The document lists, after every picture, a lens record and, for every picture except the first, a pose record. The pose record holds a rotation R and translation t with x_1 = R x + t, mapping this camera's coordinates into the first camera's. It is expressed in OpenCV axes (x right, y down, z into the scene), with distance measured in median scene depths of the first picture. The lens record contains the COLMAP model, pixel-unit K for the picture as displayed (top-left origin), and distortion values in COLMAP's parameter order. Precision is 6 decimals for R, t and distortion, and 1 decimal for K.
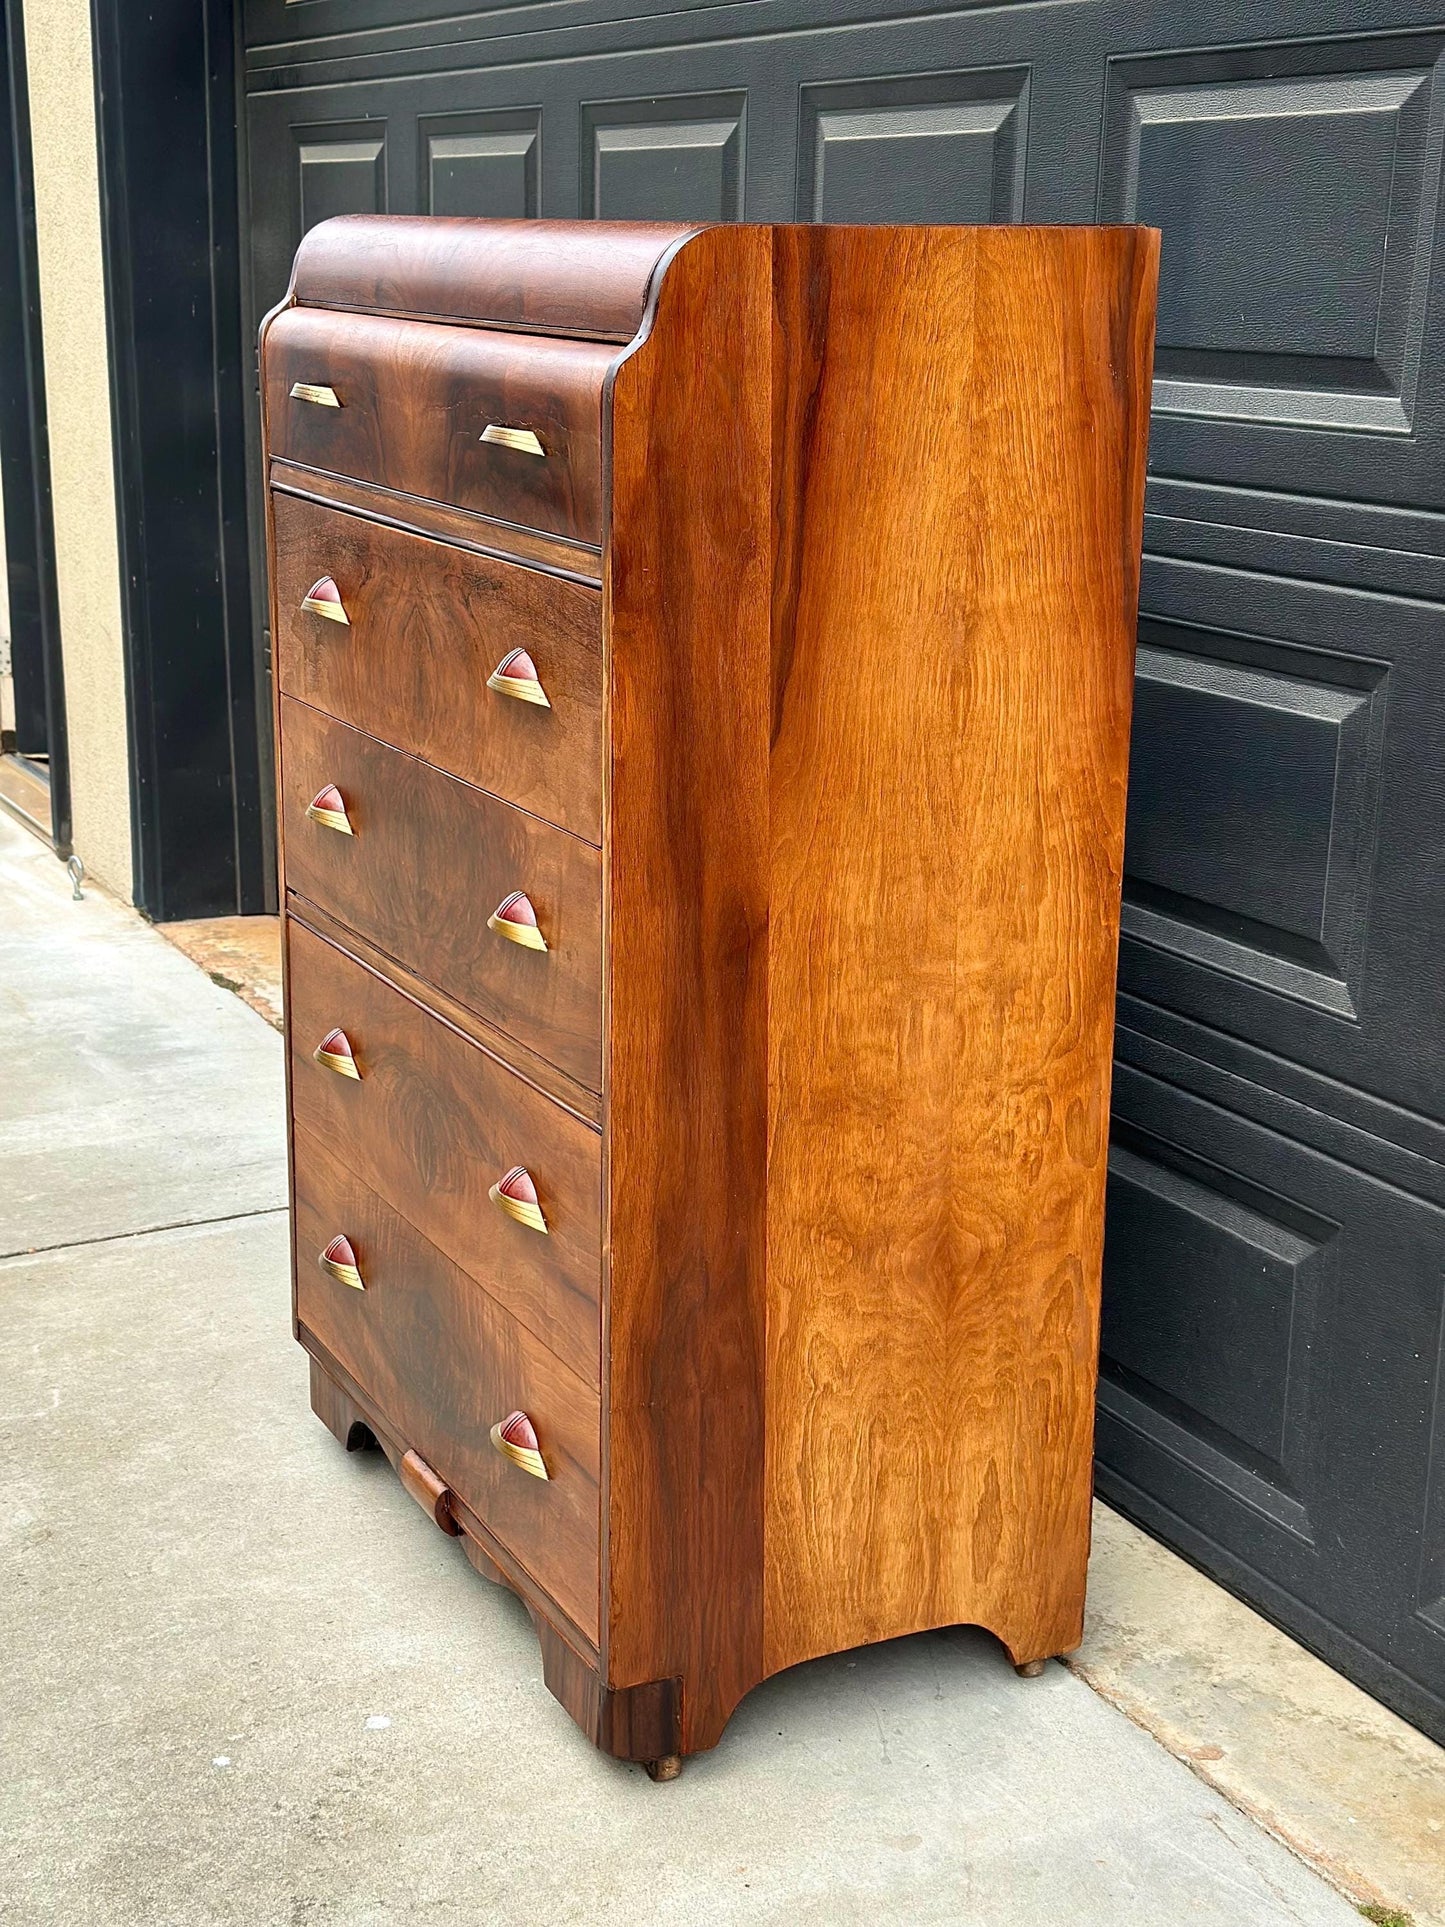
lens RADIAL K [[2691.4, 0, 719.2], [0, 2691.4, 960.9], [0, 0, 1]] dist [0.148389, 0.000000]
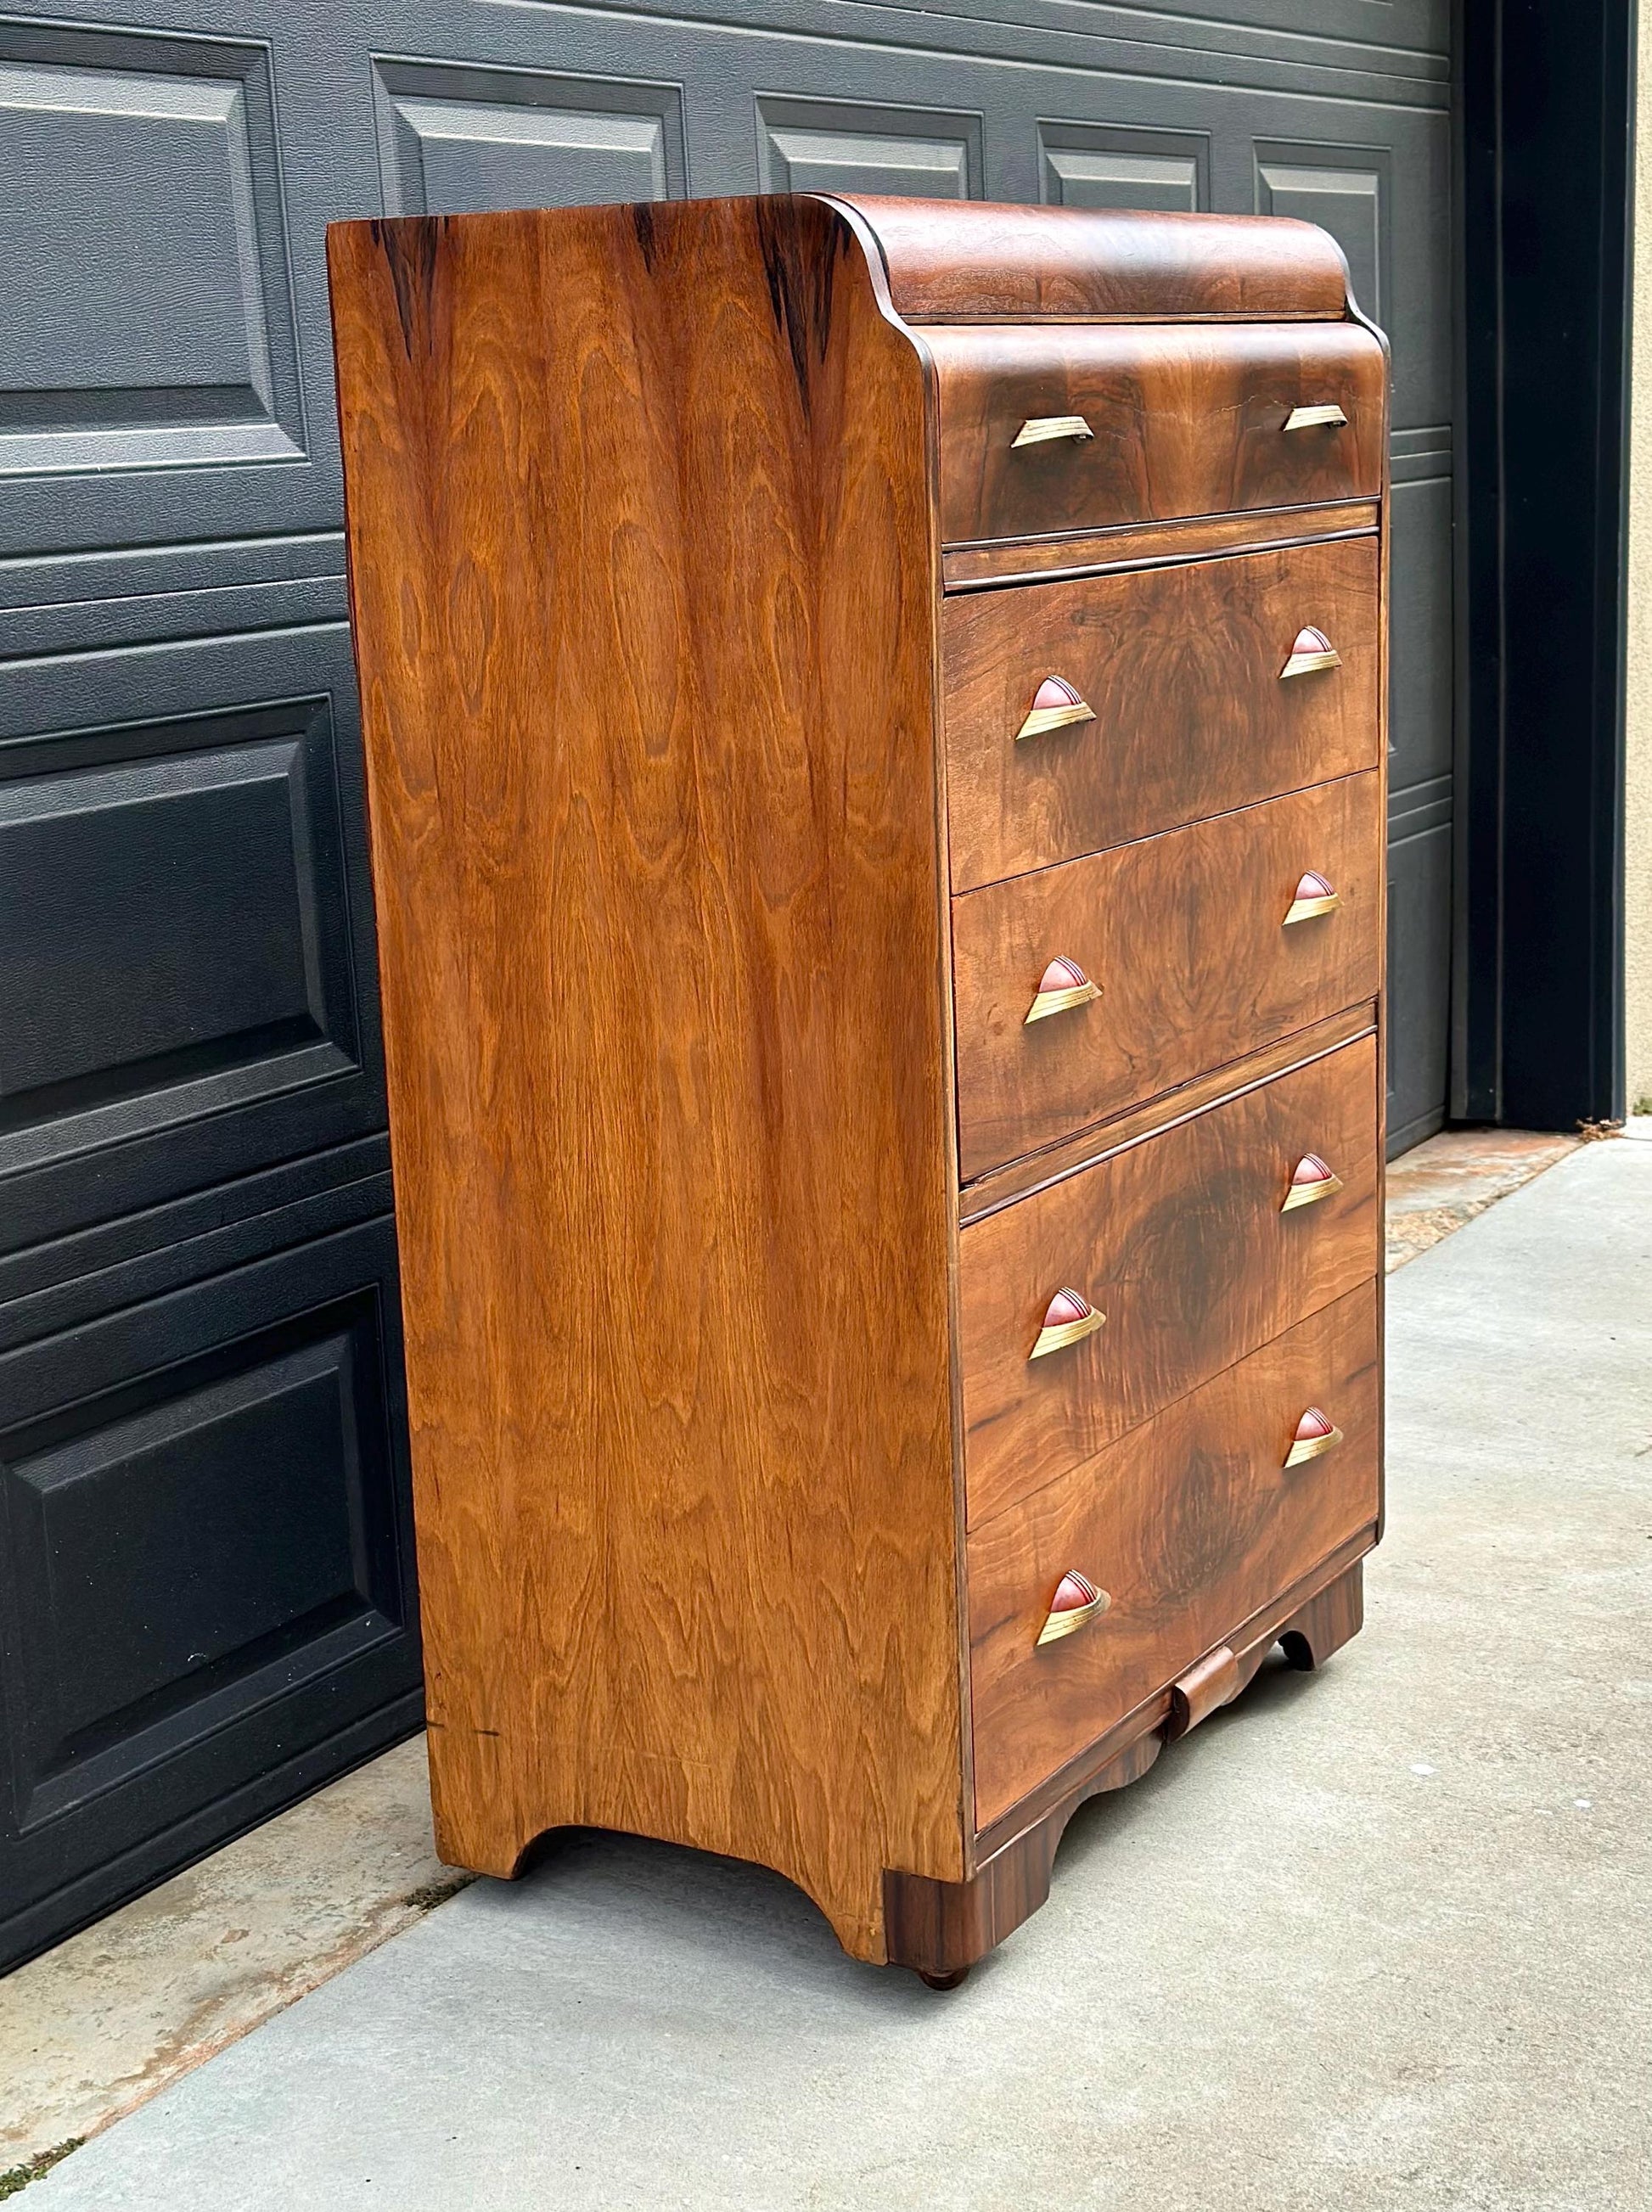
lens RADIAL K [[3380.6, 0, 839.5], [0, 3380.6, 1146.7], [0, 0, 1]] dist [0.159705, 0.000000]
pose [[-0.538436, -0.176904, 0.823888, -1.026426], [0.248443, 0.900930, 0.355811, -0.421455], [-0.805210, 0.396271, -0.441143, 1.710977]]
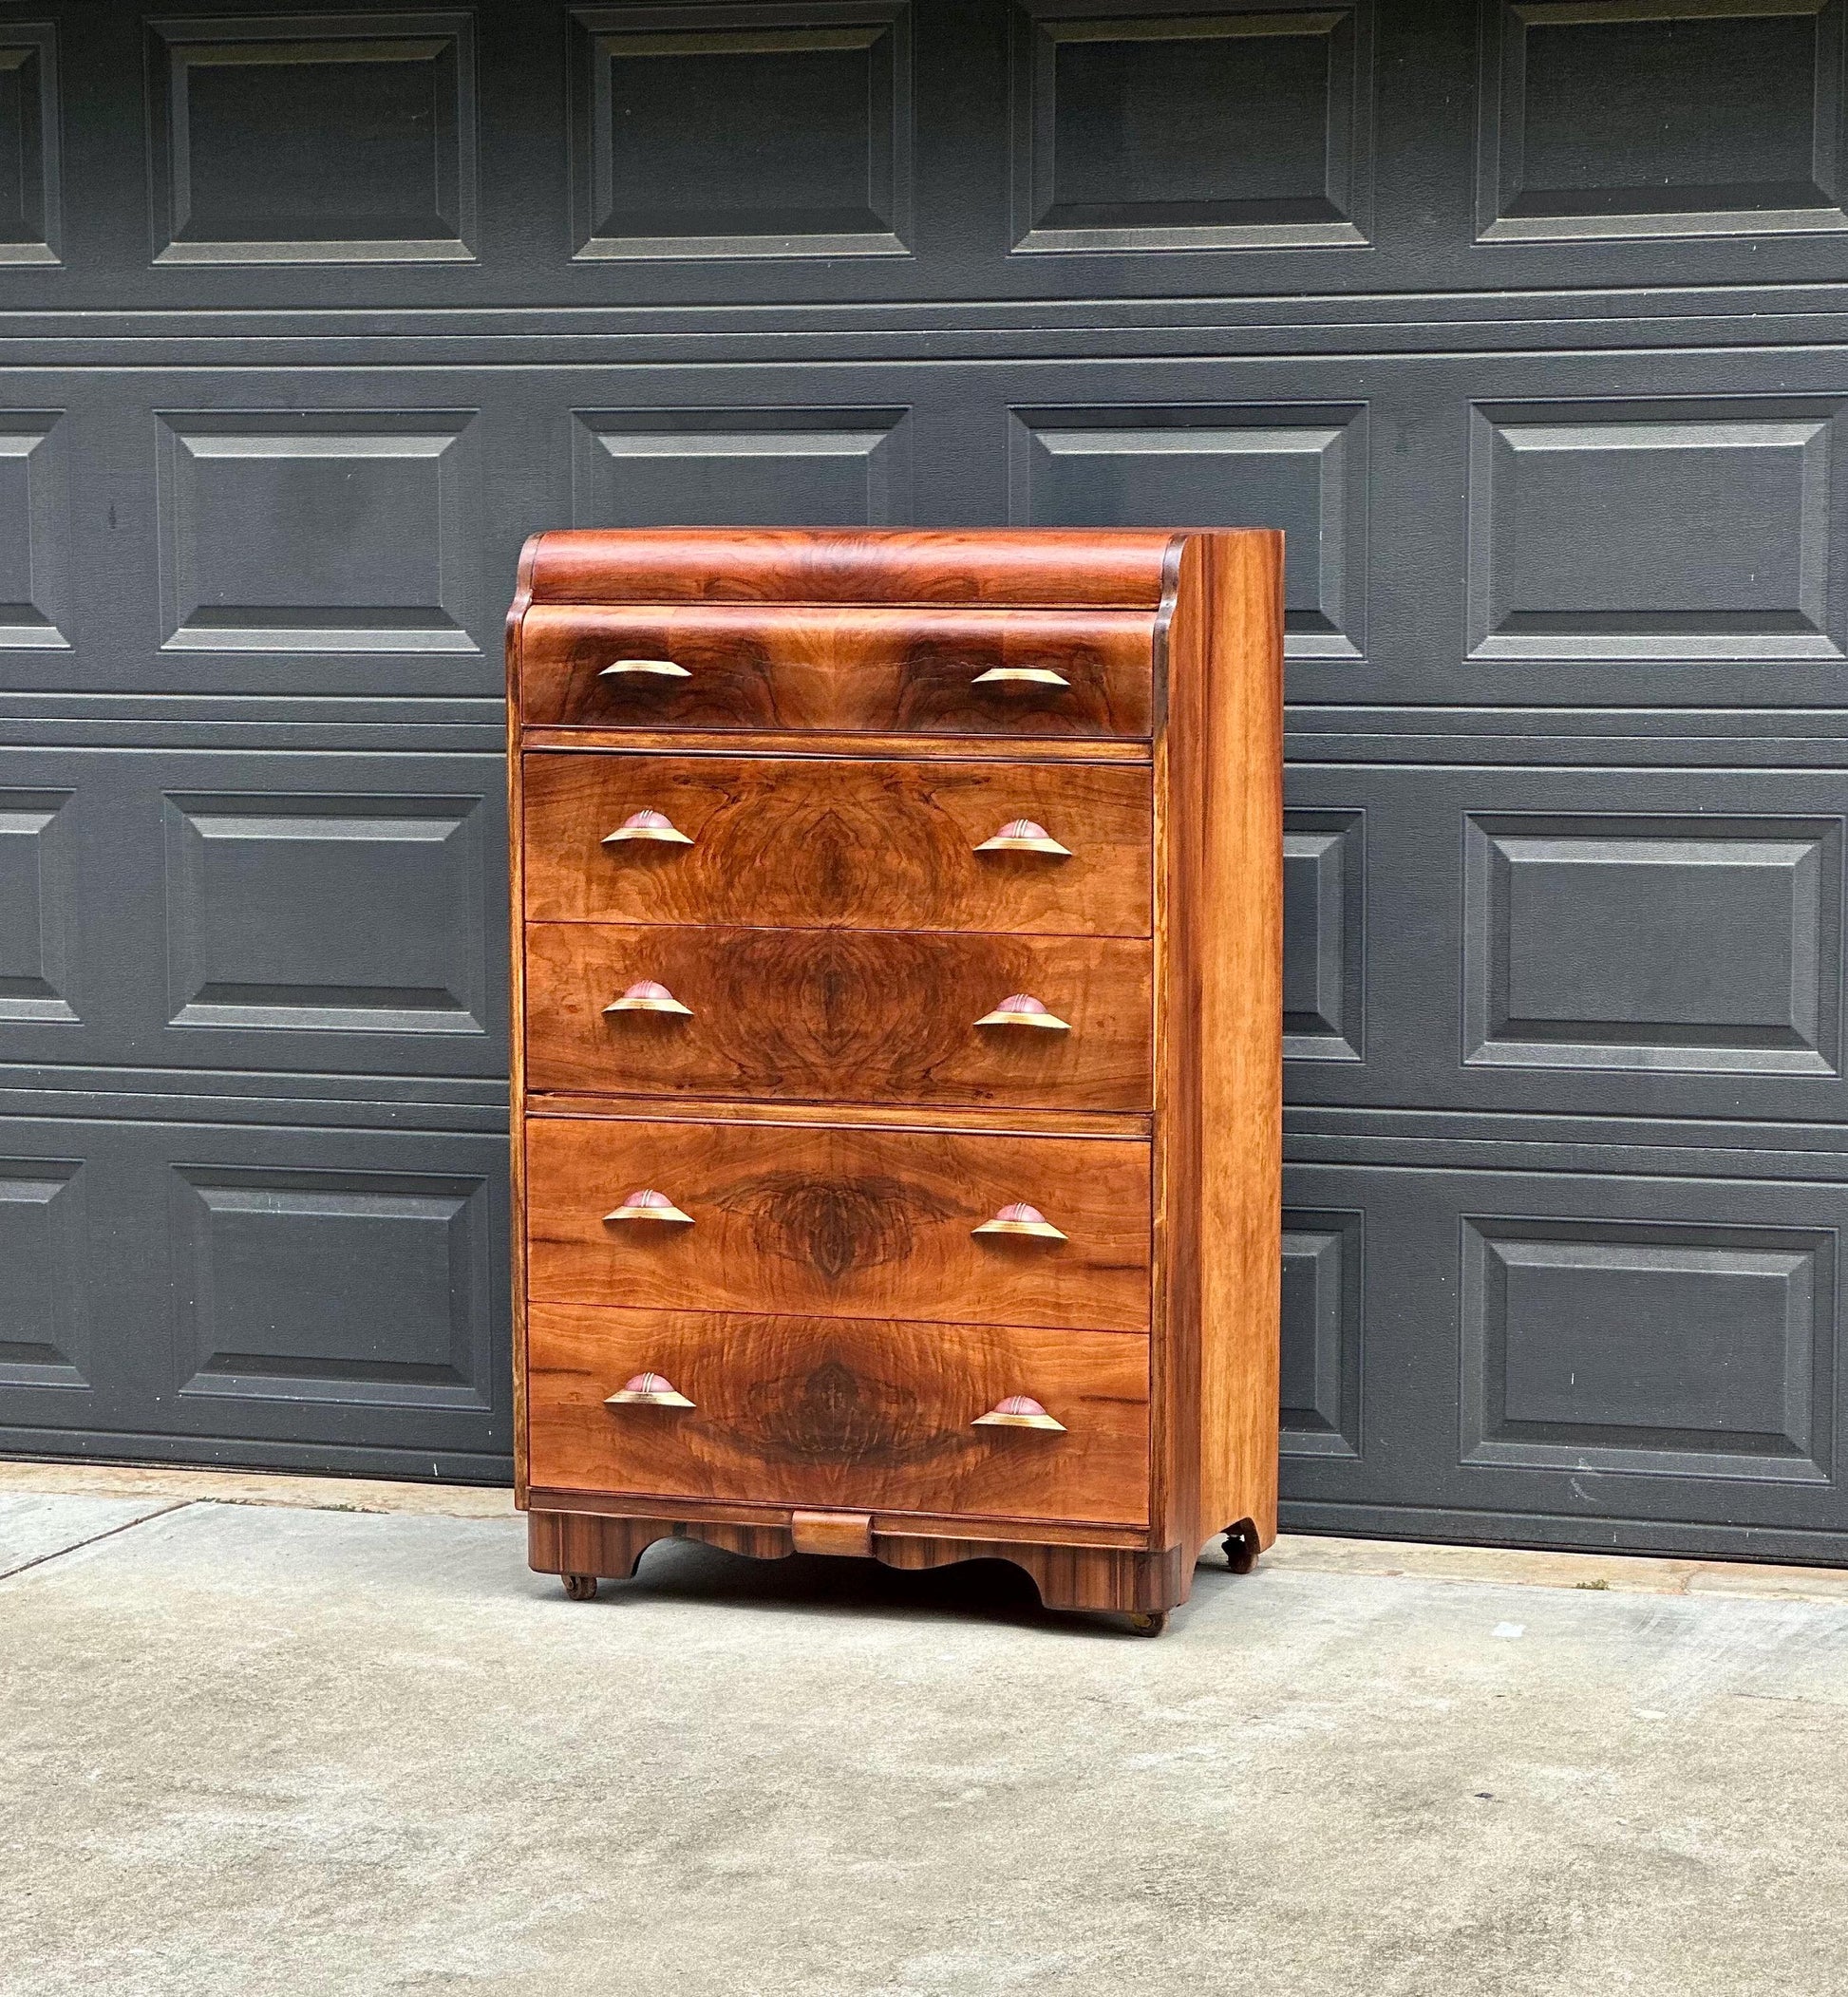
lens RADIAL K [[5657.1, 0, 922.9], [0, 5657.1, 1126.2], [0, 0, 1]] dist [0.062926, 0.000000]
pose [[0.727396, -0.095337, 0.679563, -2.067206], [0.191274, 0.979223, -0.067360, 0.224096], [-0.659021, 0.178980, 0.730518, -1.073949]]
